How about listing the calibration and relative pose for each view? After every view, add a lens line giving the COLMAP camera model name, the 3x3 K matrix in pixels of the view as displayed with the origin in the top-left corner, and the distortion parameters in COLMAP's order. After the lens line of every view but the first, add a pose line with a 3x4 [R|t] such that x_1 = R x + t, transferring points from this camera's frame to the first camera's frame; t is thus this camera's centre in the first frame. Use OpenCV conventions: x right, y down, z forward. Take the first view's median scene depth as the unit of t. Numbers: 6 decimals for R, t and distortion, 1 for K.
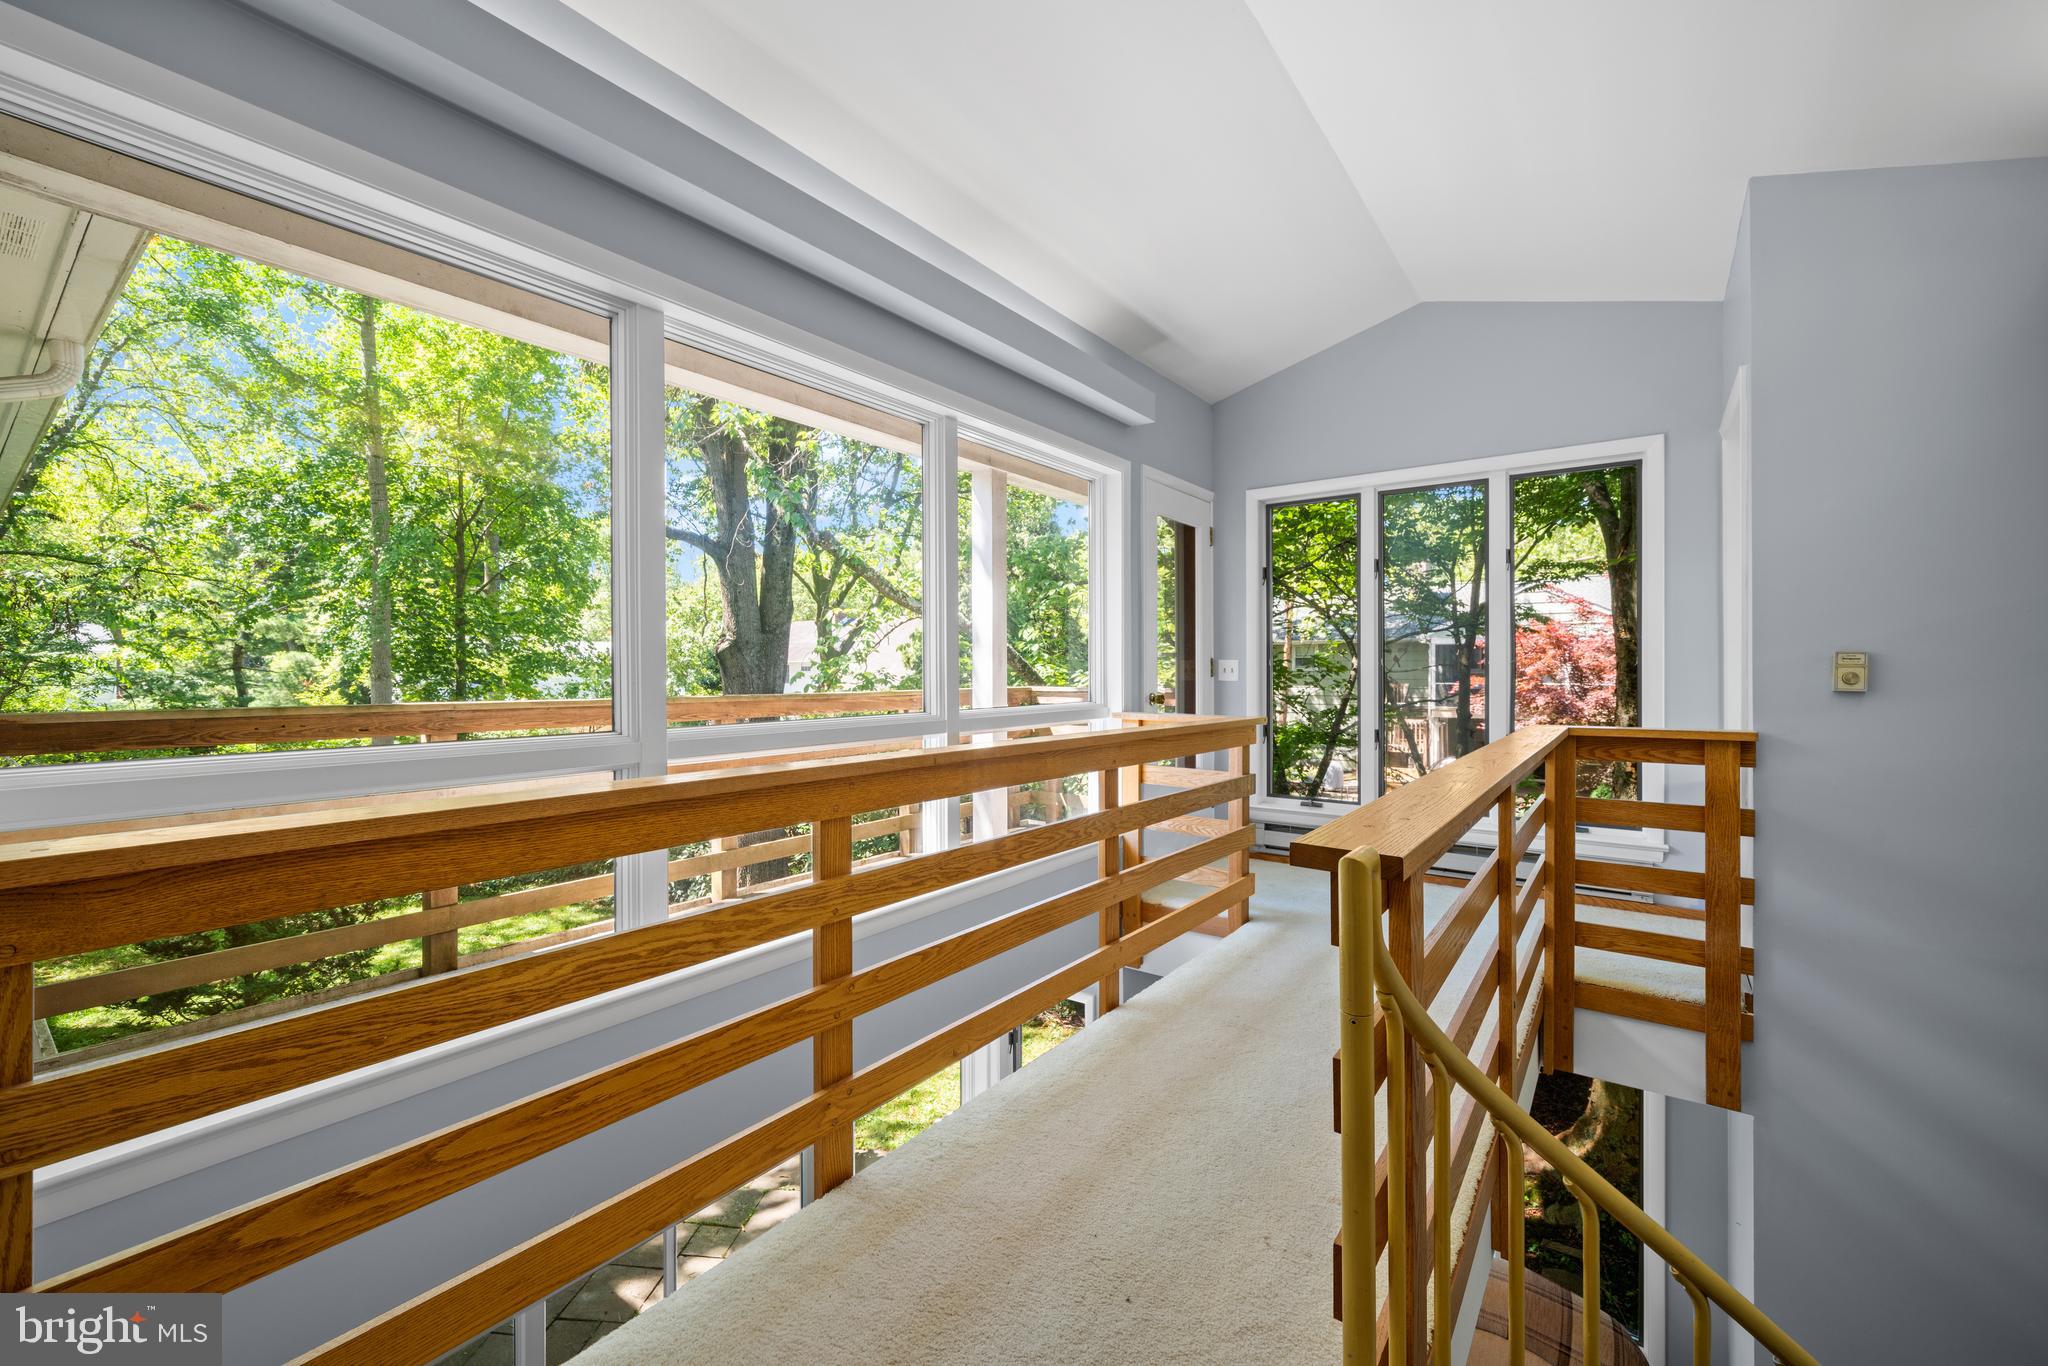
lens RADIAL K [[829.1, 0, 1029.0], [0, 829.1, 672.3], [0, 0, 1]] dist [0.000932, 0.000059]
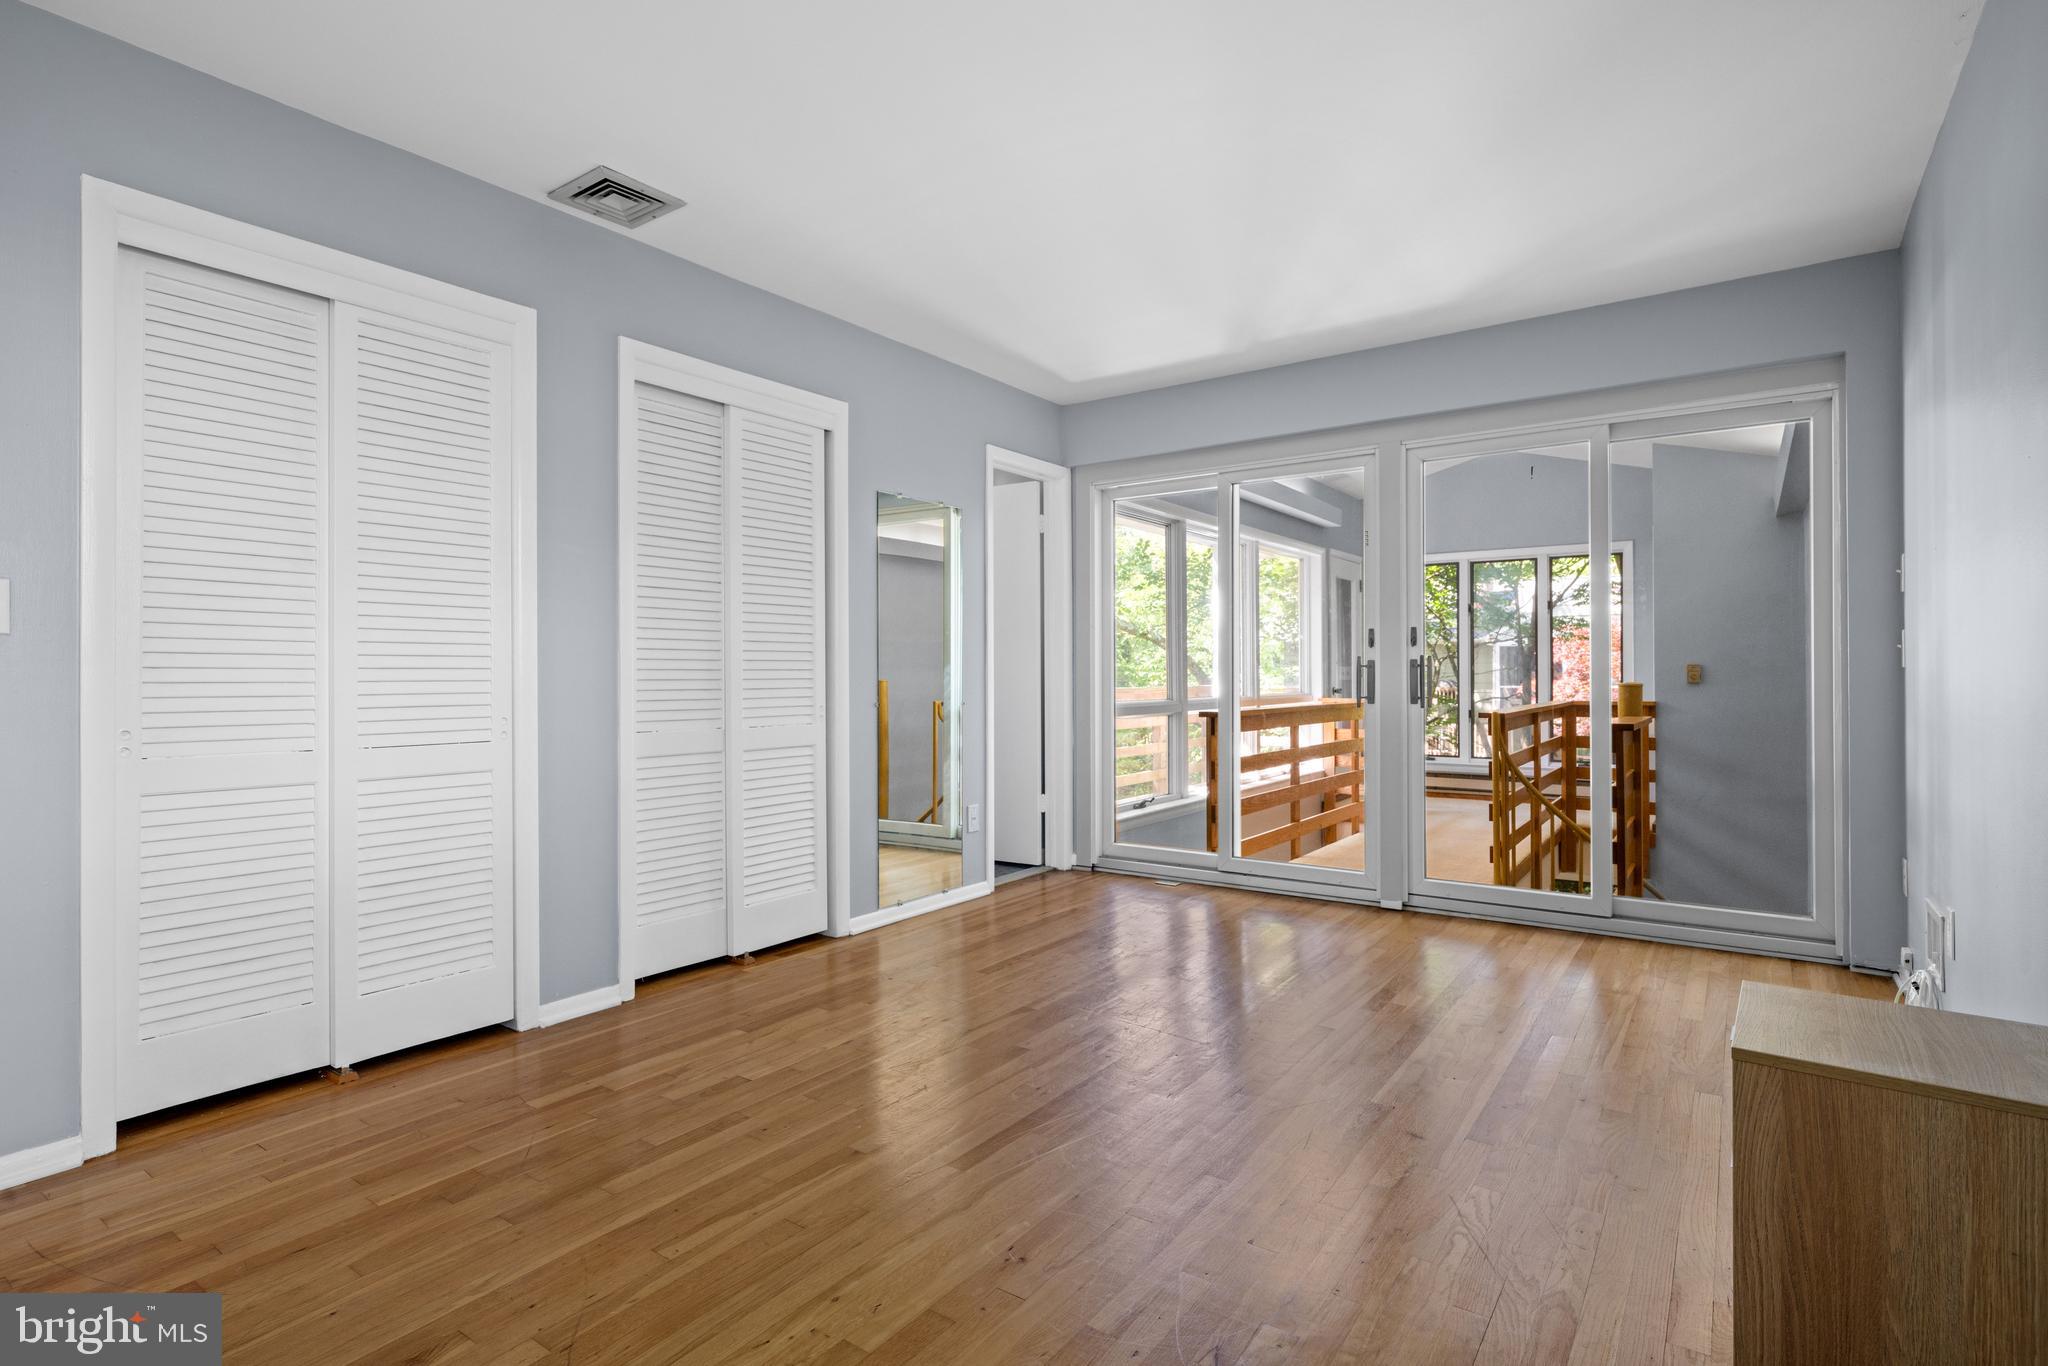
lens RADIAL K [[1008.6, 0, 1002.1], [0, 1008.6, 677.8], [0, 0, 1]] dist [0.000809, -0.001338]
pose [[0.999999, 0.000974, 0.000669, -0.545218], [-0.000977, 0.999987, 0.005044, -0.000548], [-0.000664, -0.005044, 0.999987, -1.070654]]
